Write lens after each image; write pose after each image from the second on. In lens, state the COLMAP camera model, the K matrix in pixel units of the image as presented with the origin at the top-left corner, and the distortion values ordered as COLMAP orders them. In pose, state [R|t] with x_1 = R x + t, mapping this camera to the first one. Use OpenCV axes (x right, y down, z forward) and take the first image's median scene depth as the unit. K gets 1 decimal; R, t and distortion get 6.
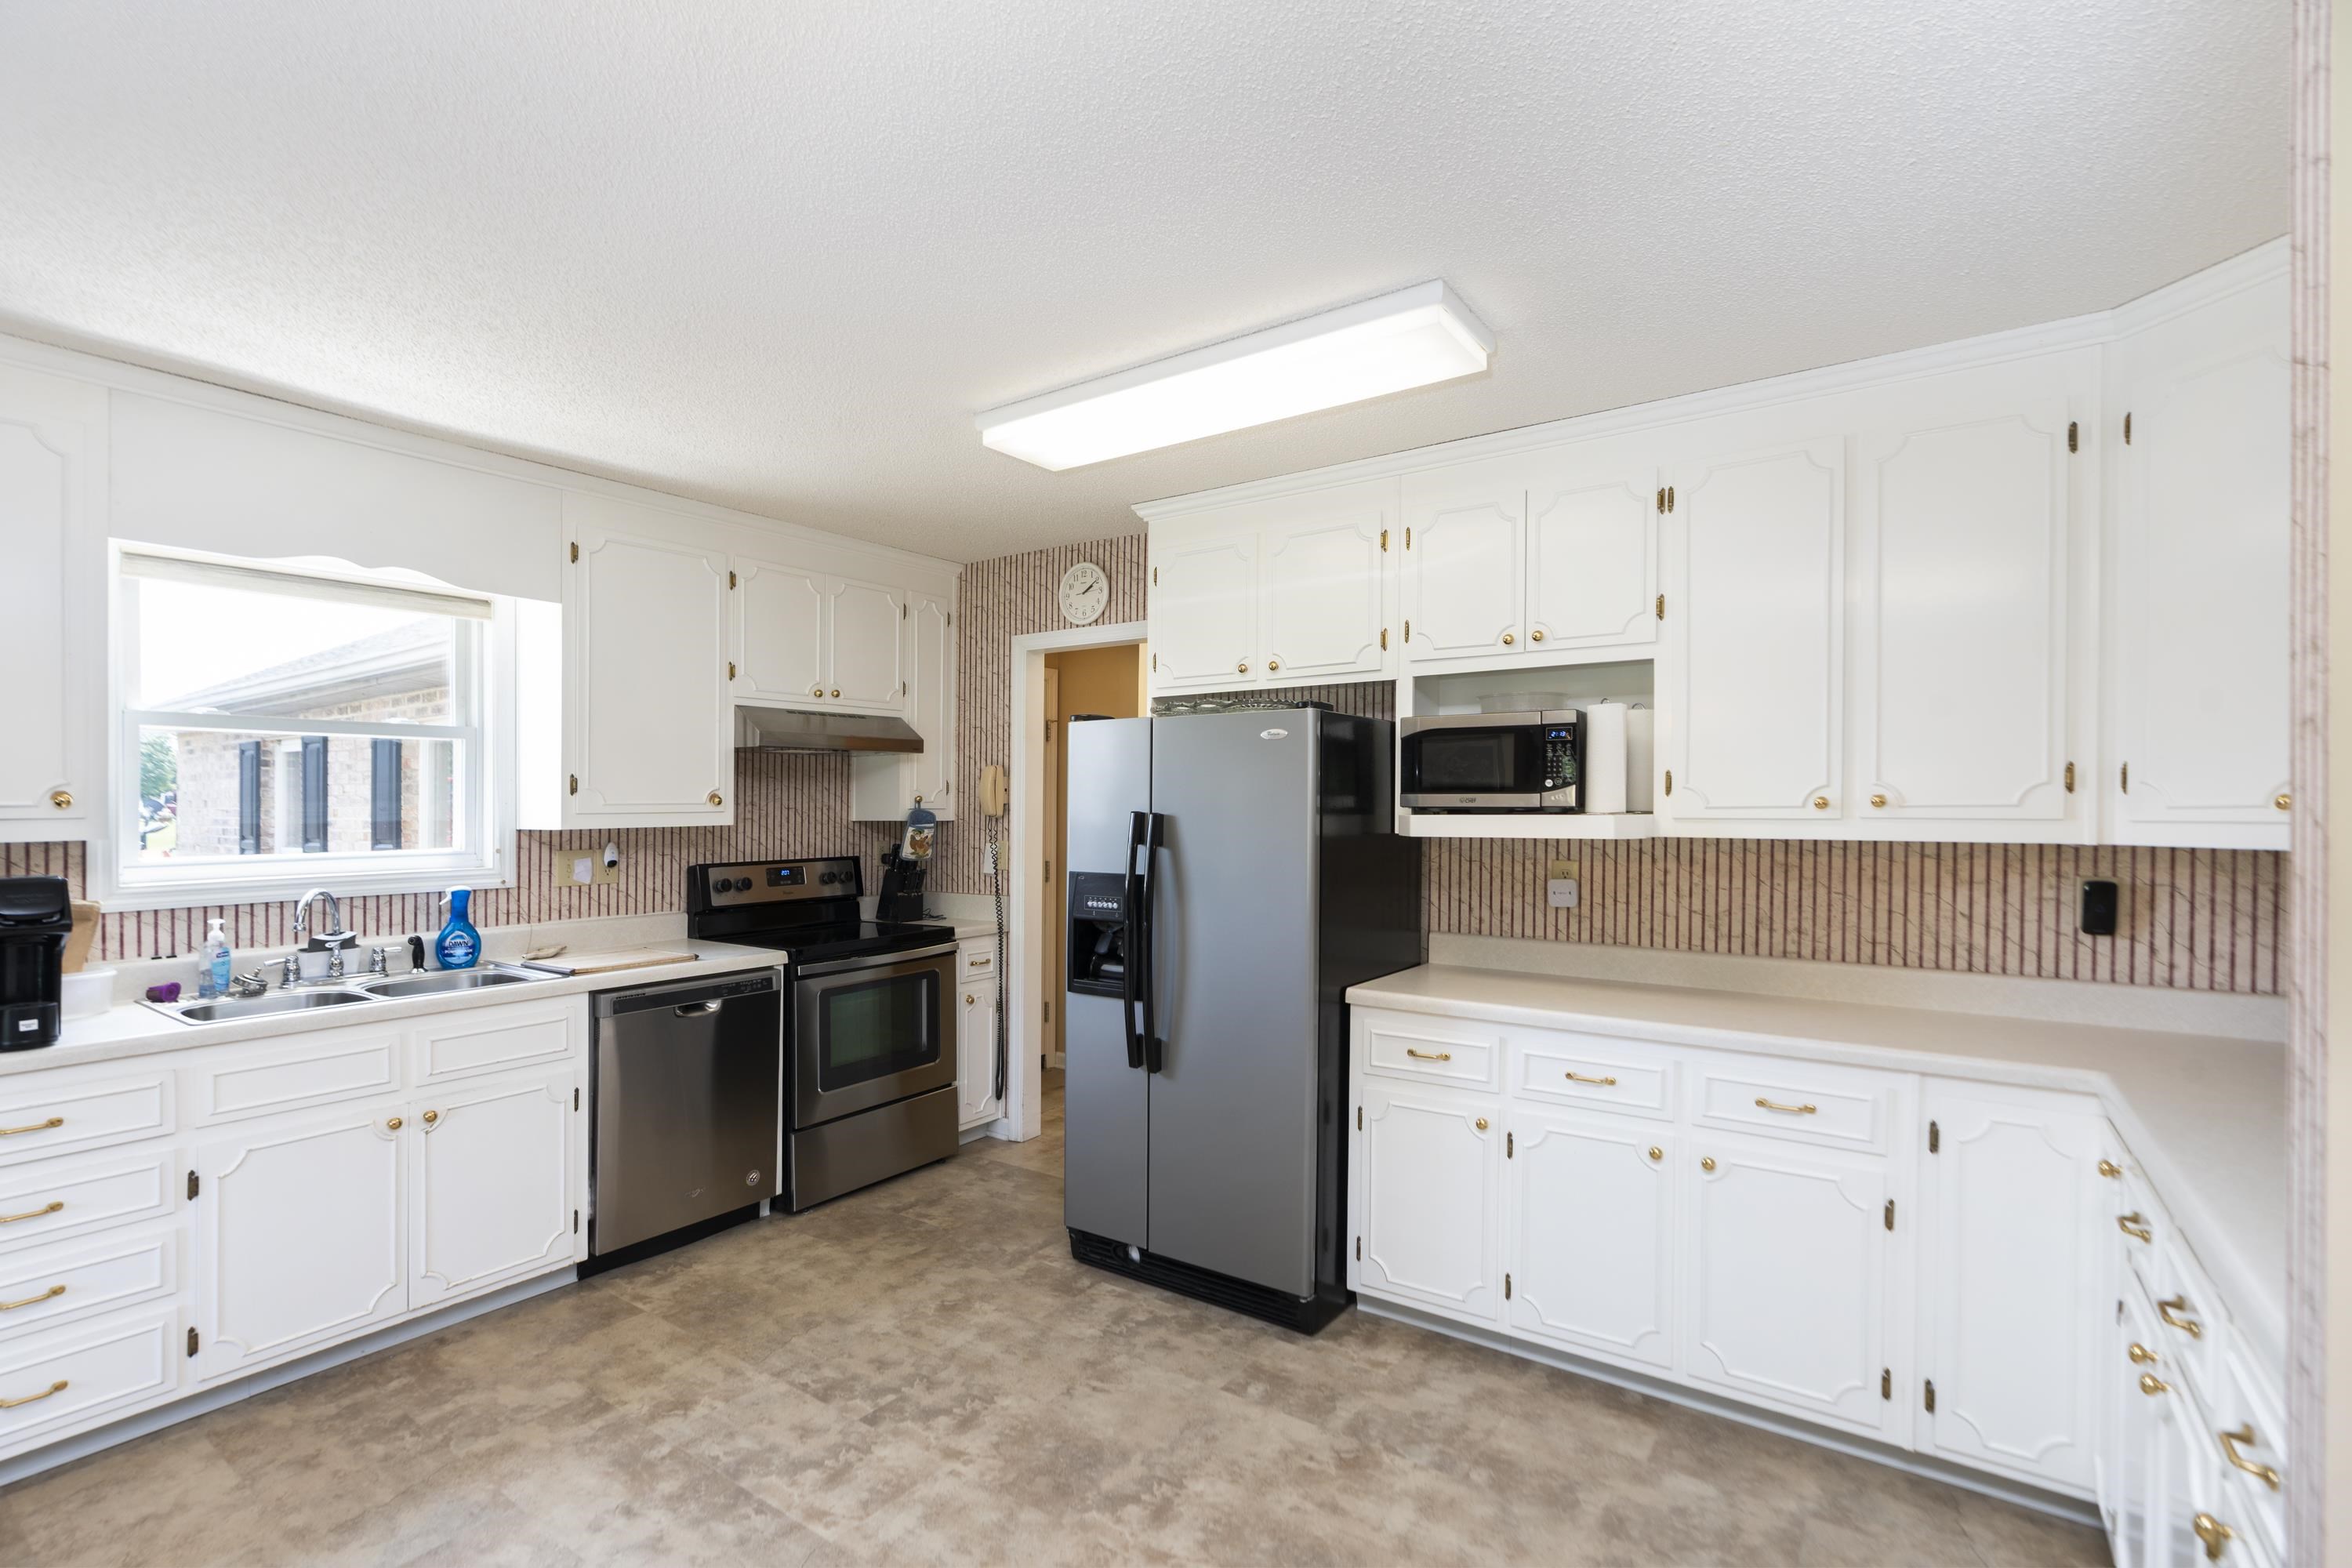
lens RADIAL K [[1071.6, 0, 1157.0], [0, 1071.6, 787.7], [0, 0, 1]] dist [-0.002265, 0.001102]
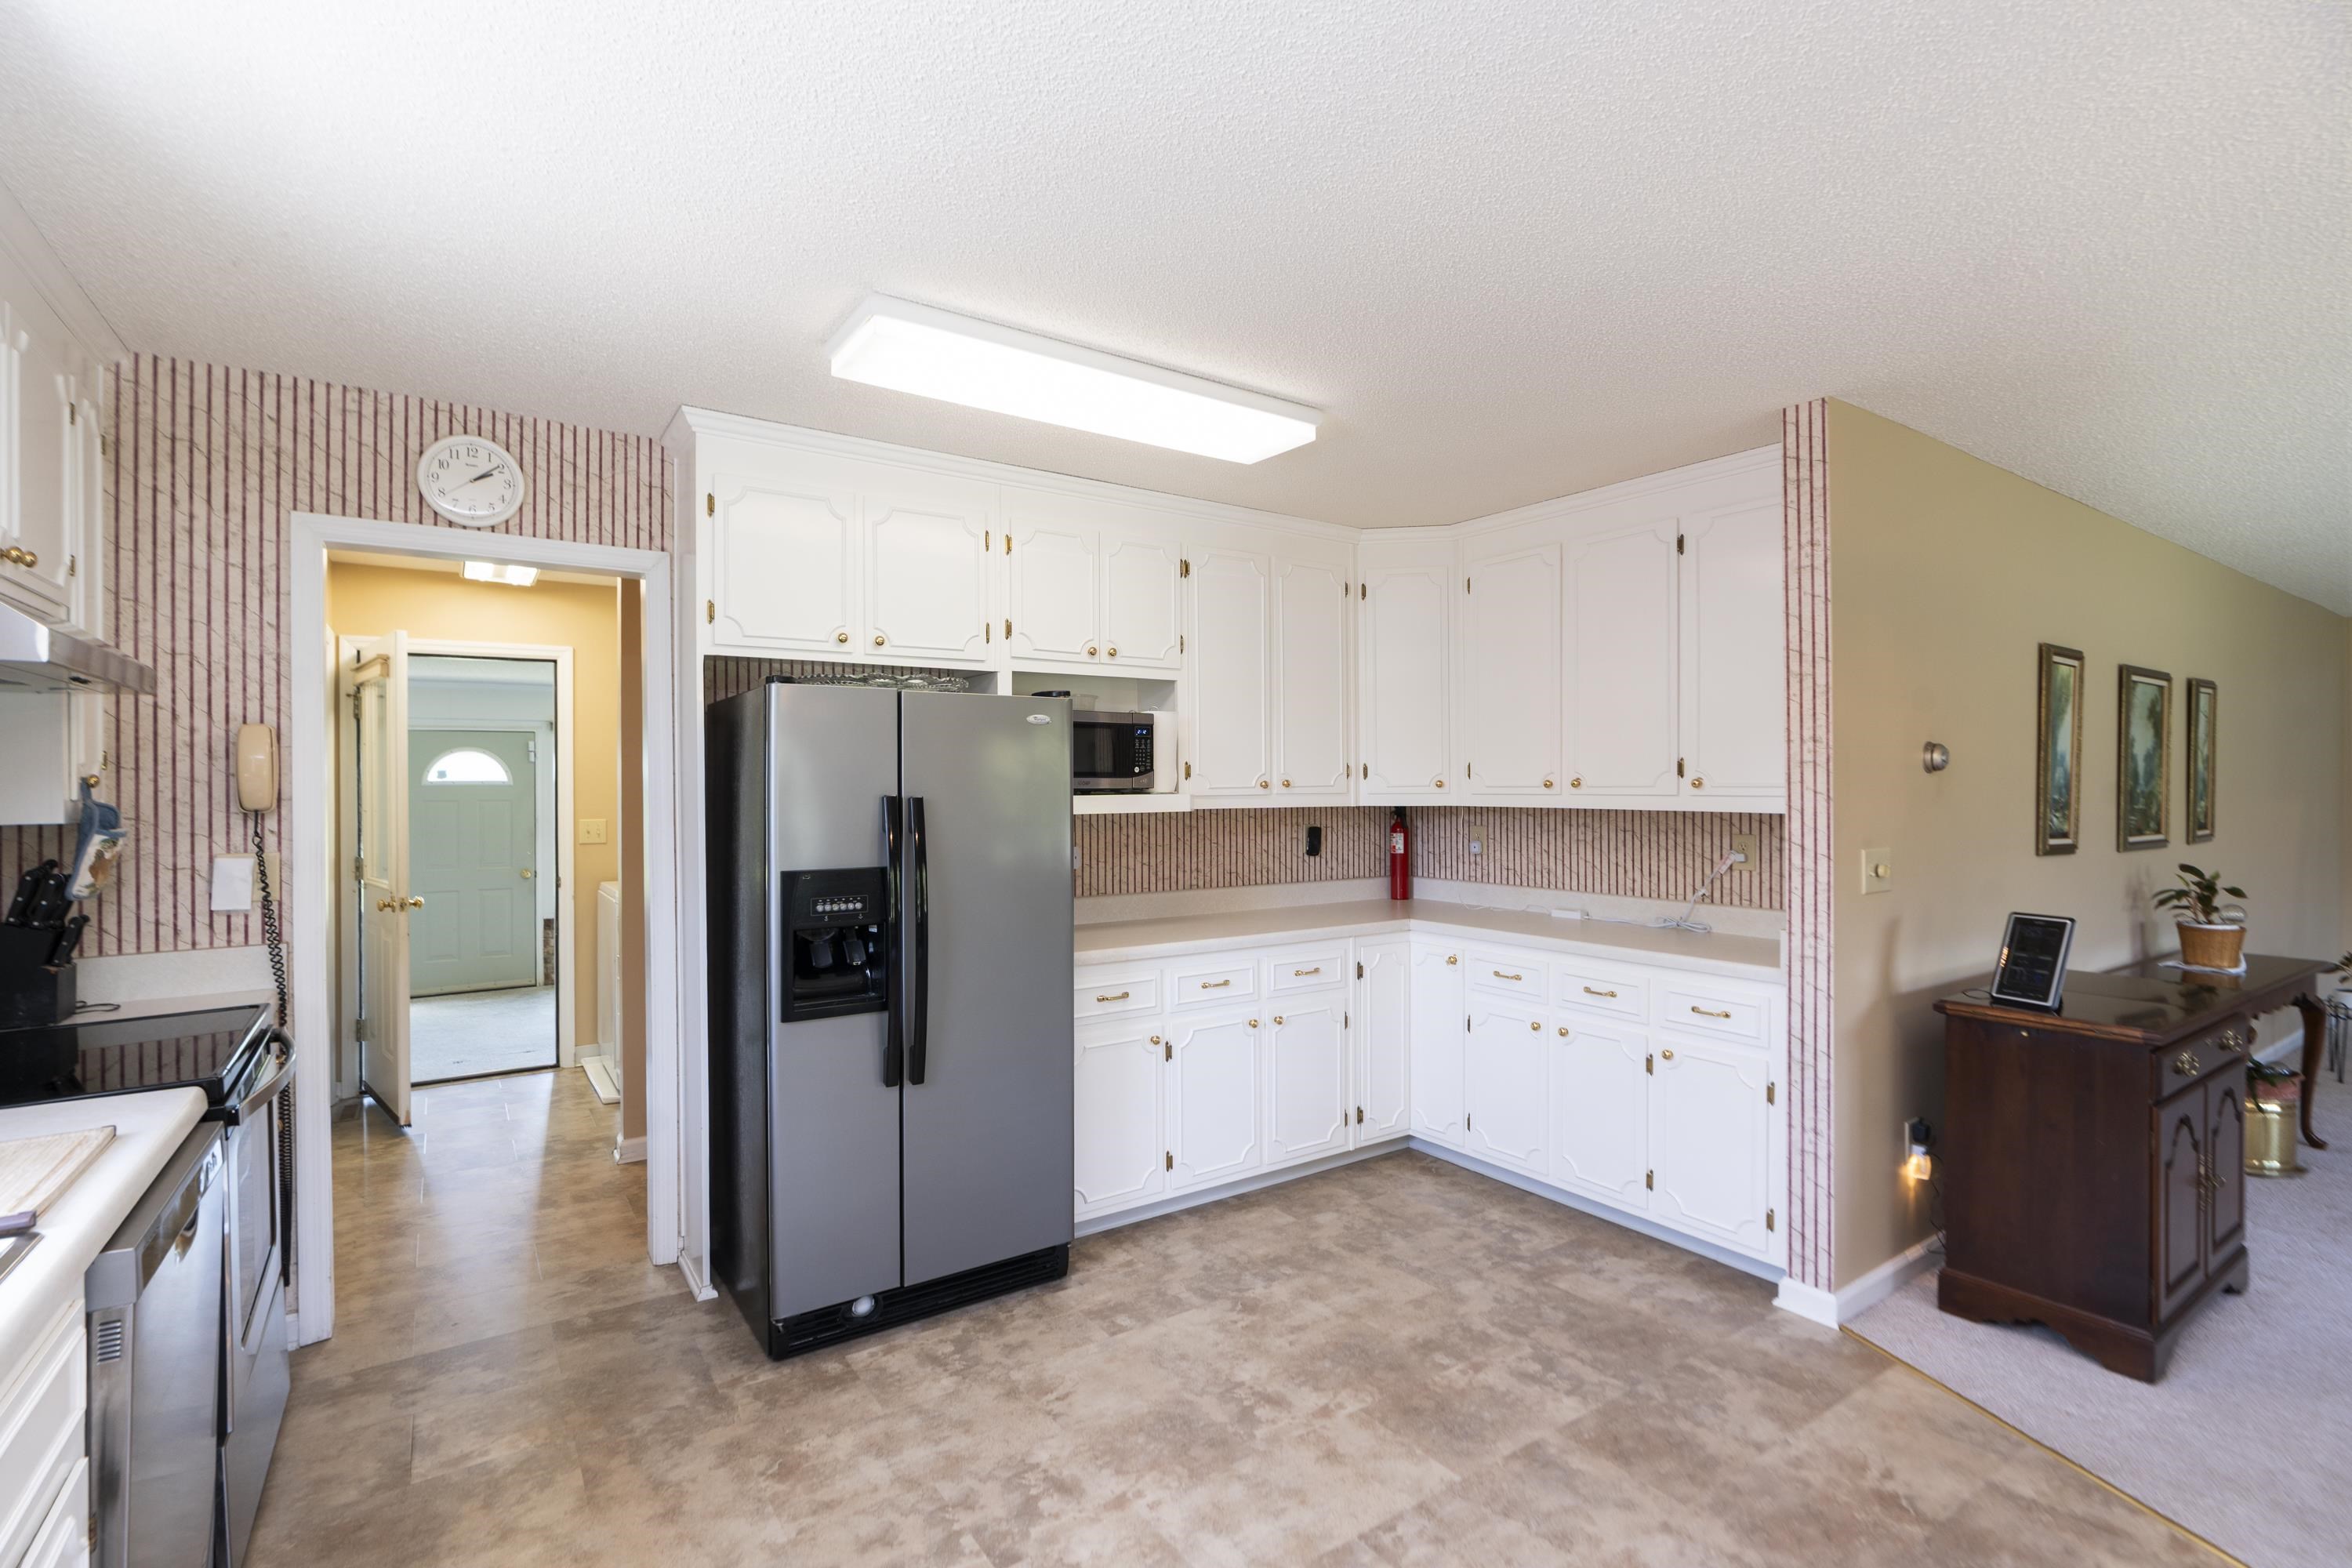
lens RADIAL K [[1071.6, 0, 1160.0], [0, 1071.6, 776.1], [0, 0, 1]] dist [-0.002265, 0.001102]
pose [[0.356361, 0.005388, 0.934333, -0.981407], [-0.009573, 0.999952, -0.002115, 0.007072], [-0.934299, -0.008191, 0.356395, 0.617453]]
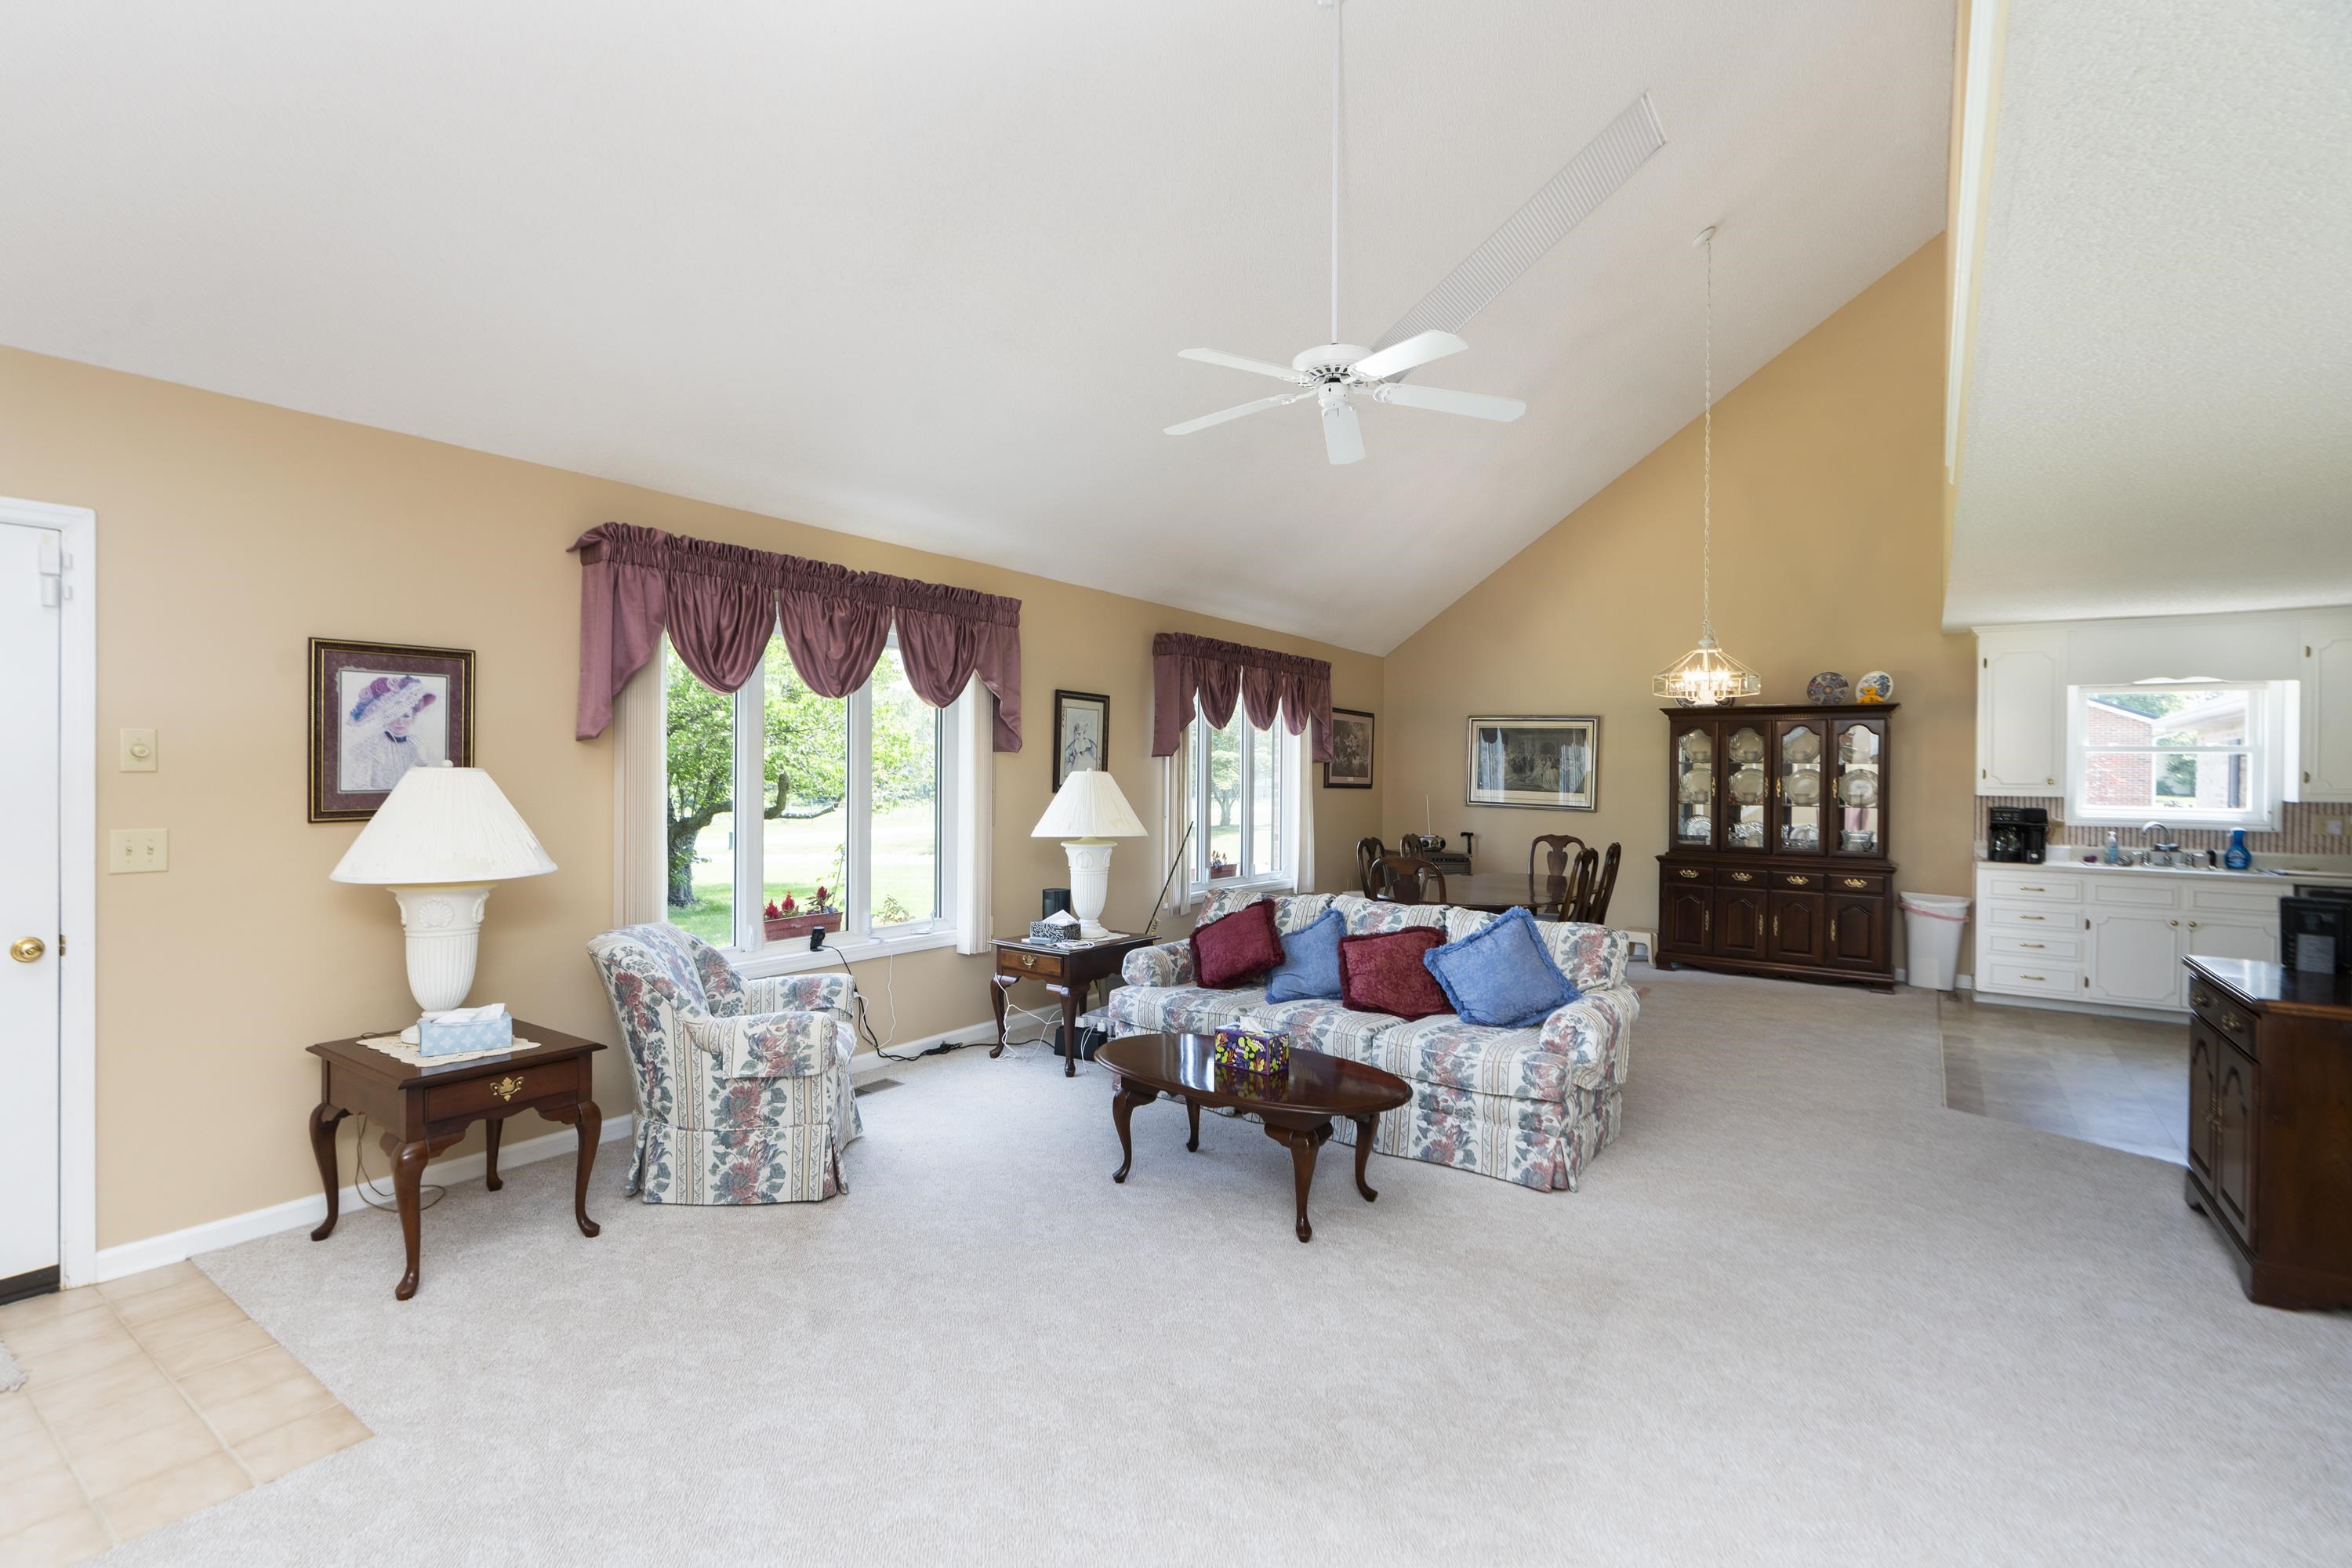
lens RADIAL K [[1071.6, 0, 1160.6], [0, 1071.6, 786.6], [0, 0, 1]] dist [-0.002265, 0.001102]
pose [[-0.002737, 0.020471, -0.999787, 0.982152], [0.002451, 0.999788, 0.020464, -0.021924], [0.999993, -0.002394, -0.002786, -0.727975]]
